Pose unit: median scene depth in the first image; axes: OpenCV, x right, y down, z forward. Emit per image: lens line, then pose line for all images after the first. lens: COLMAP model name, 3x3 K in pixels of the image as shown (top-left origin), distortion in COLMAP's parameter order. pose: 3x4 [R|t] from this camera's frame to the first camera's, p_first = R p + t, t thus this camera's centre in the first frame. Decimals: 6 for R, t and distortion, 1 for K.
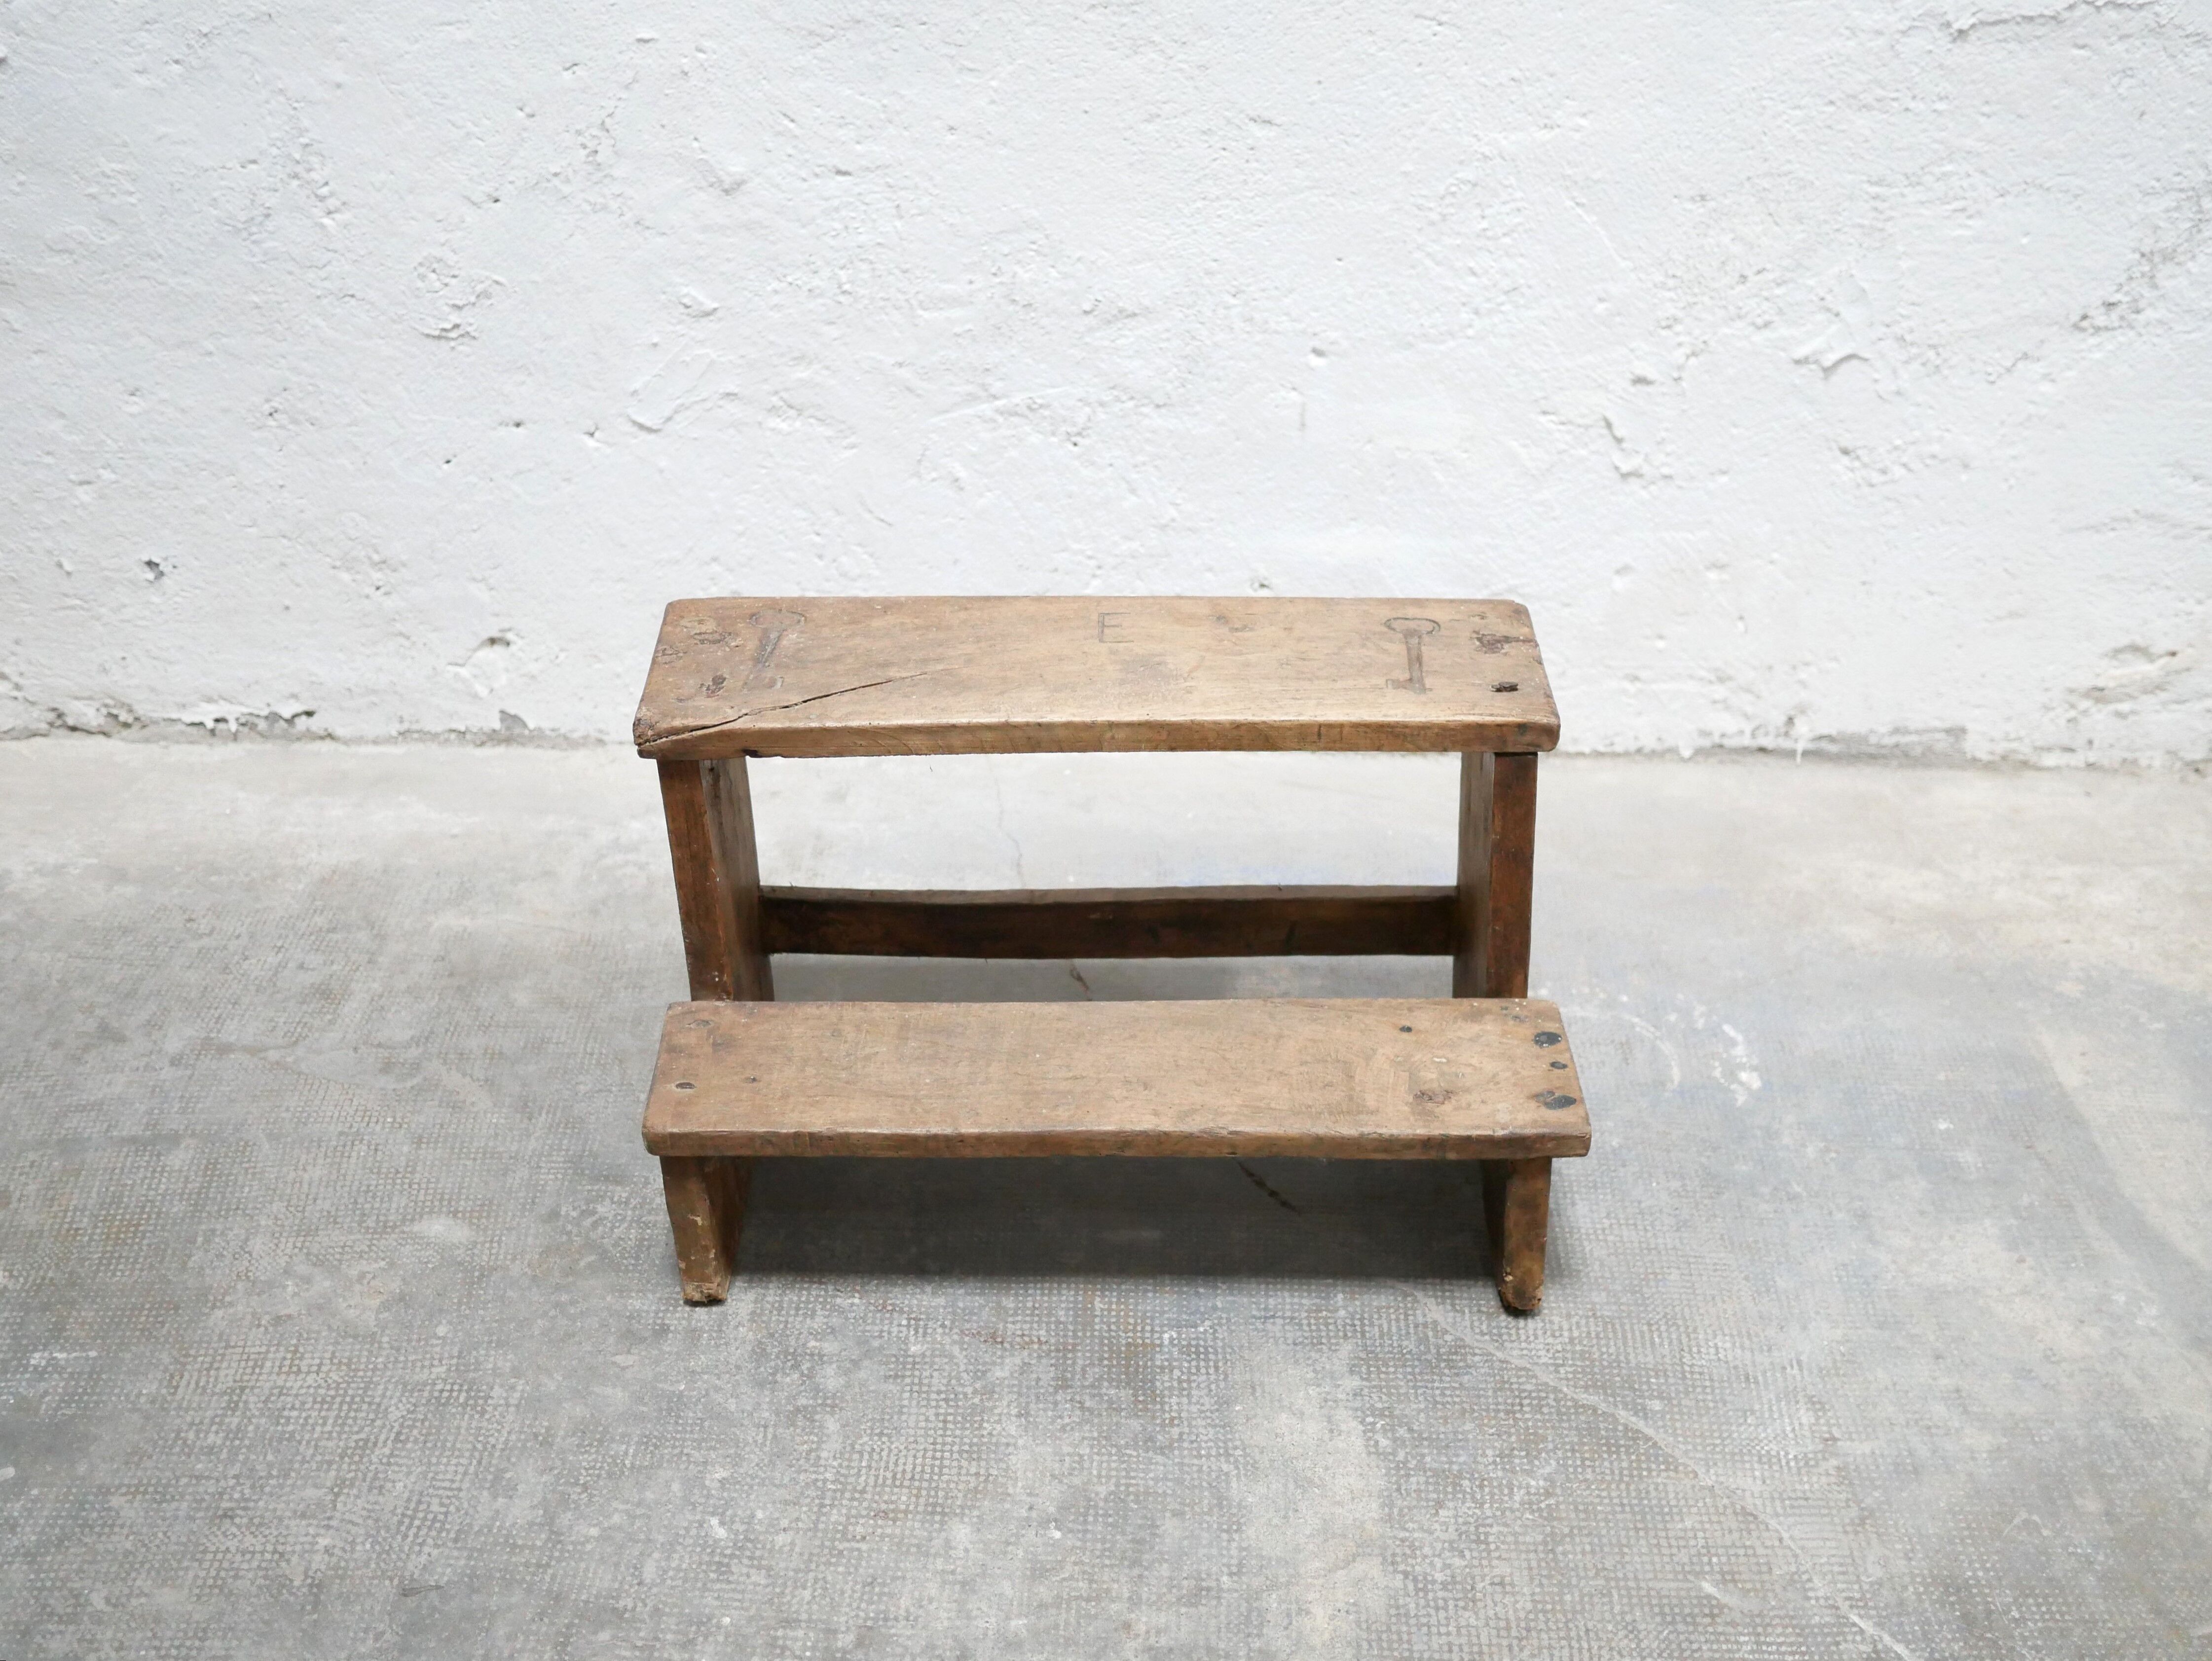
lens RADIAL K [[2576.8, 0, 1092.8], [0, 2576.8, 839.4], [0, 0, 1]] dist [-0.026050, 0.023509]
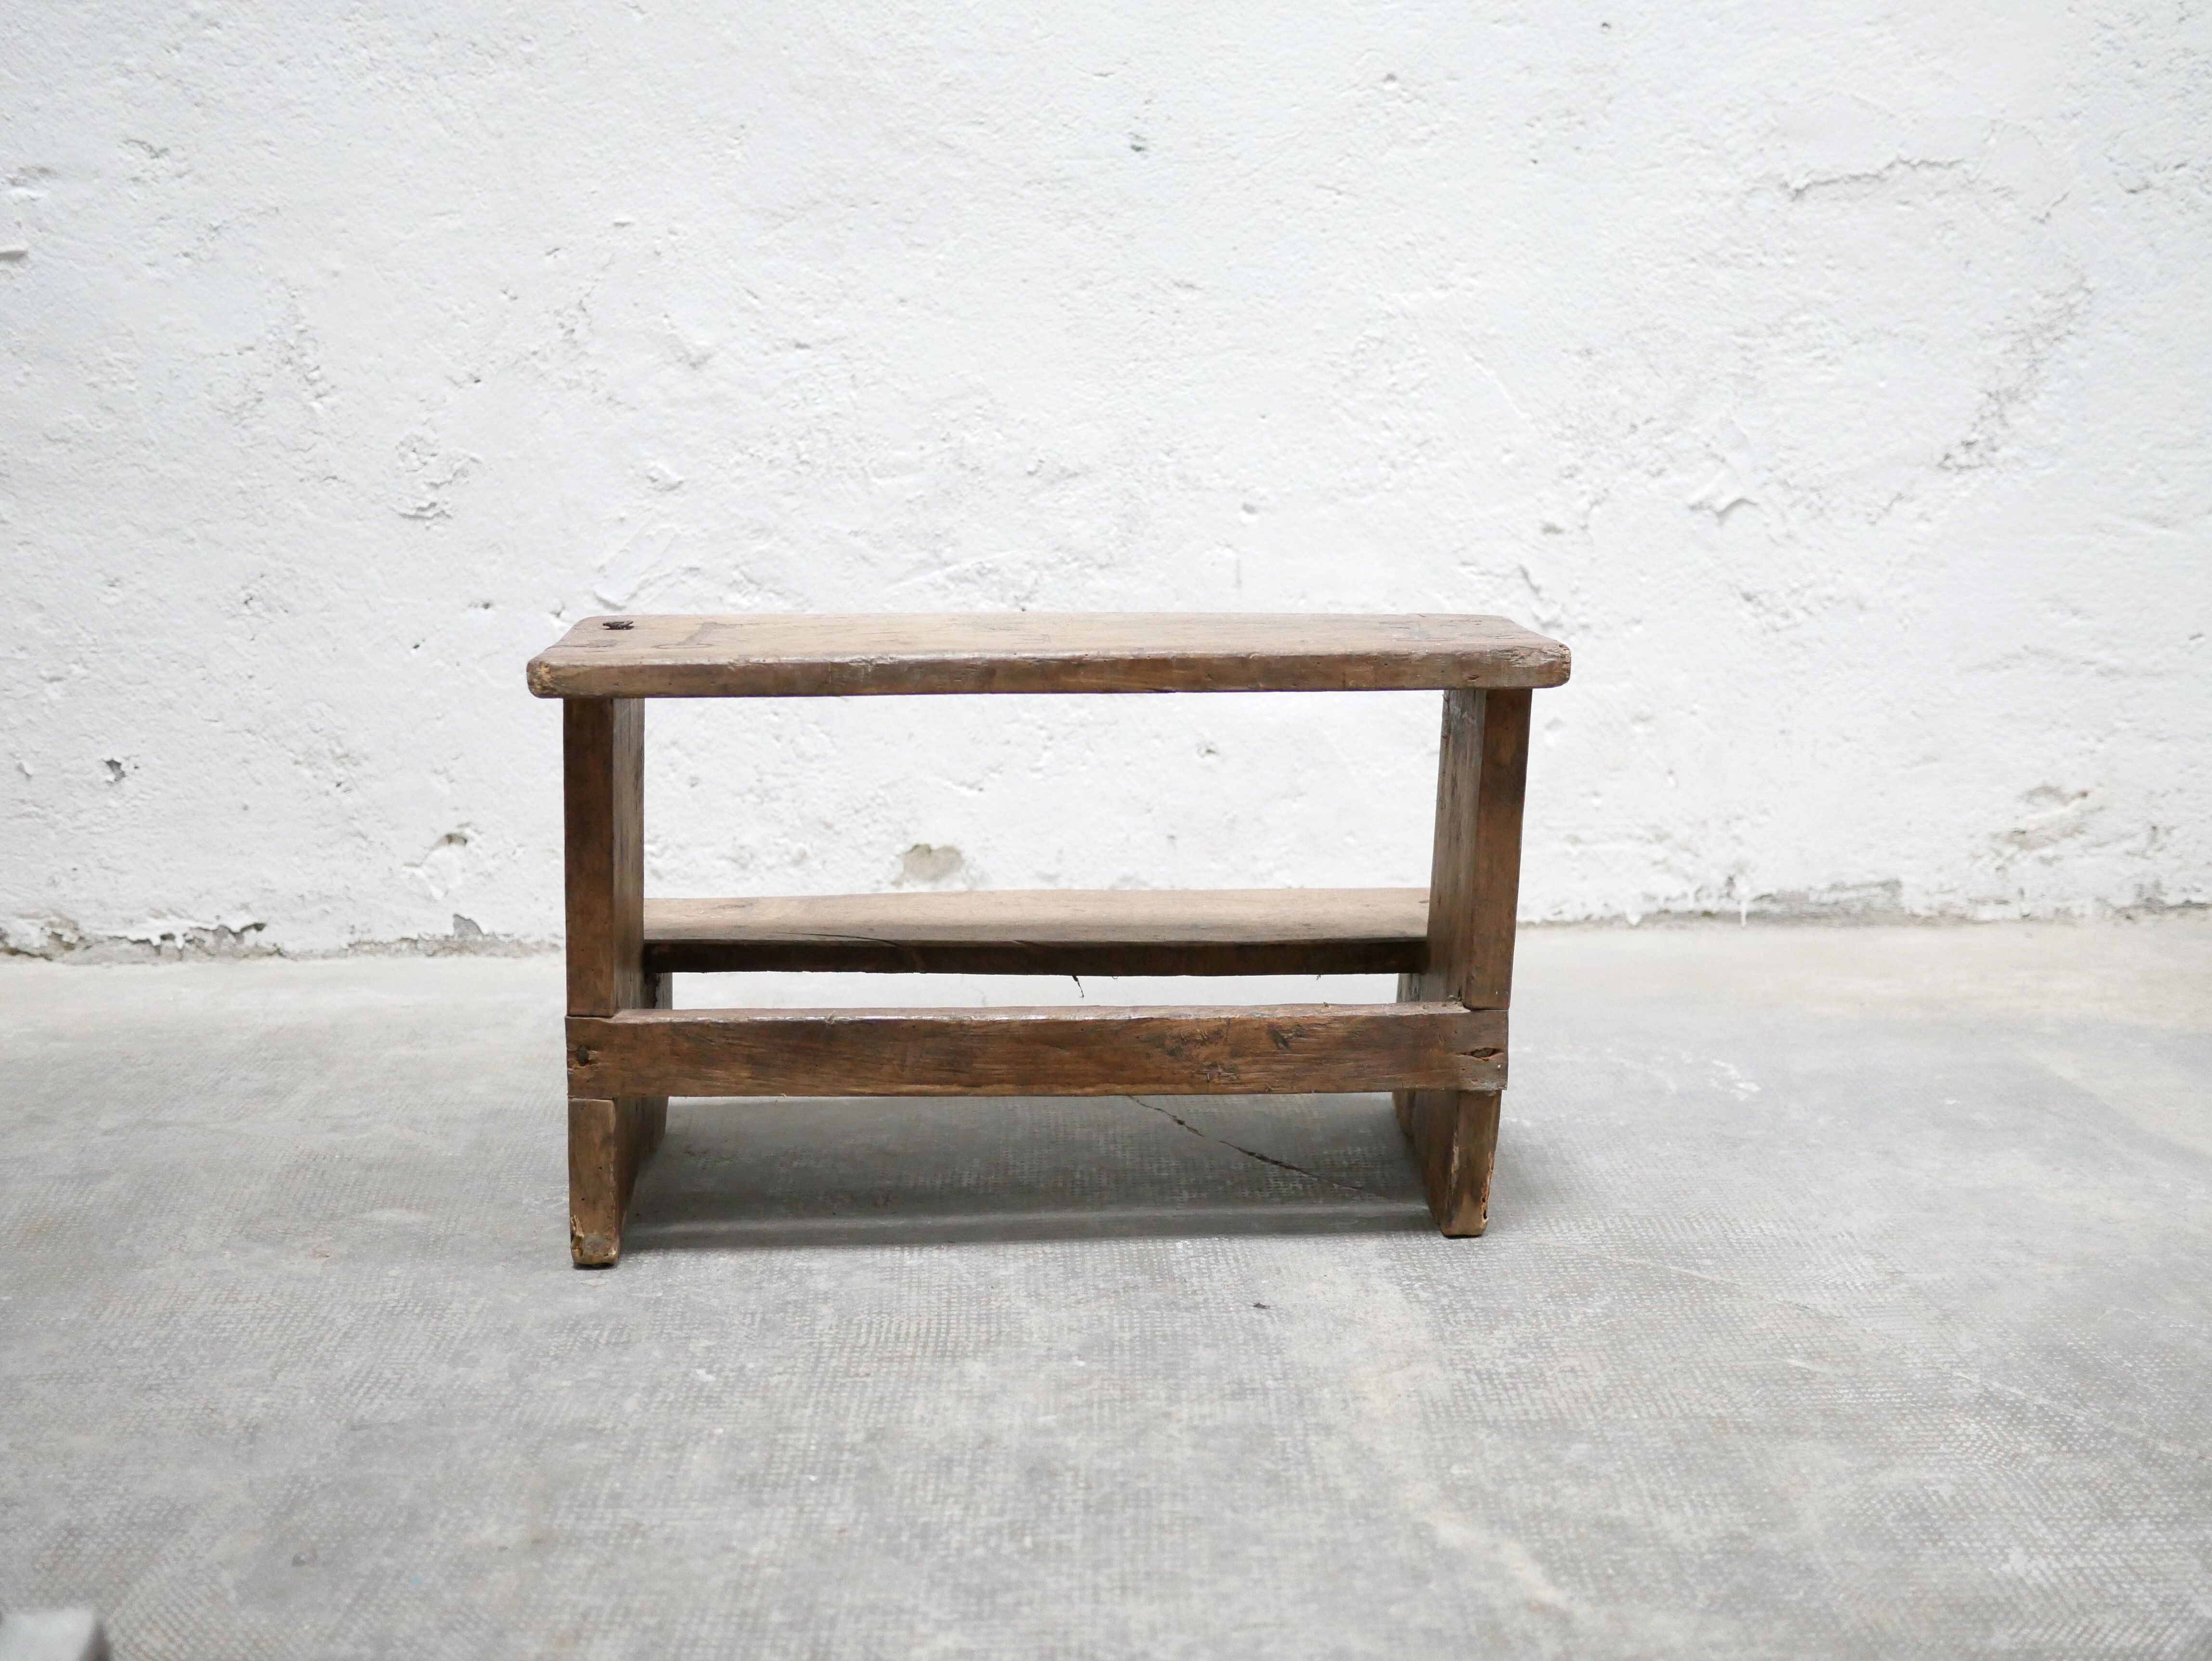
lens RADIAL K [[2521.2, 0, 1098.4], [0, 2521.2, 828.5], [0, 0, 1]] dist [-0.027012, 0.026784]
pose [[0.997853, -0.035839, 0.054817, -0.037352], [0.053032, 0.933301, -0.355157, 0.307924], [-0.038433, 0.357302, 0.933198, 0.077047]]
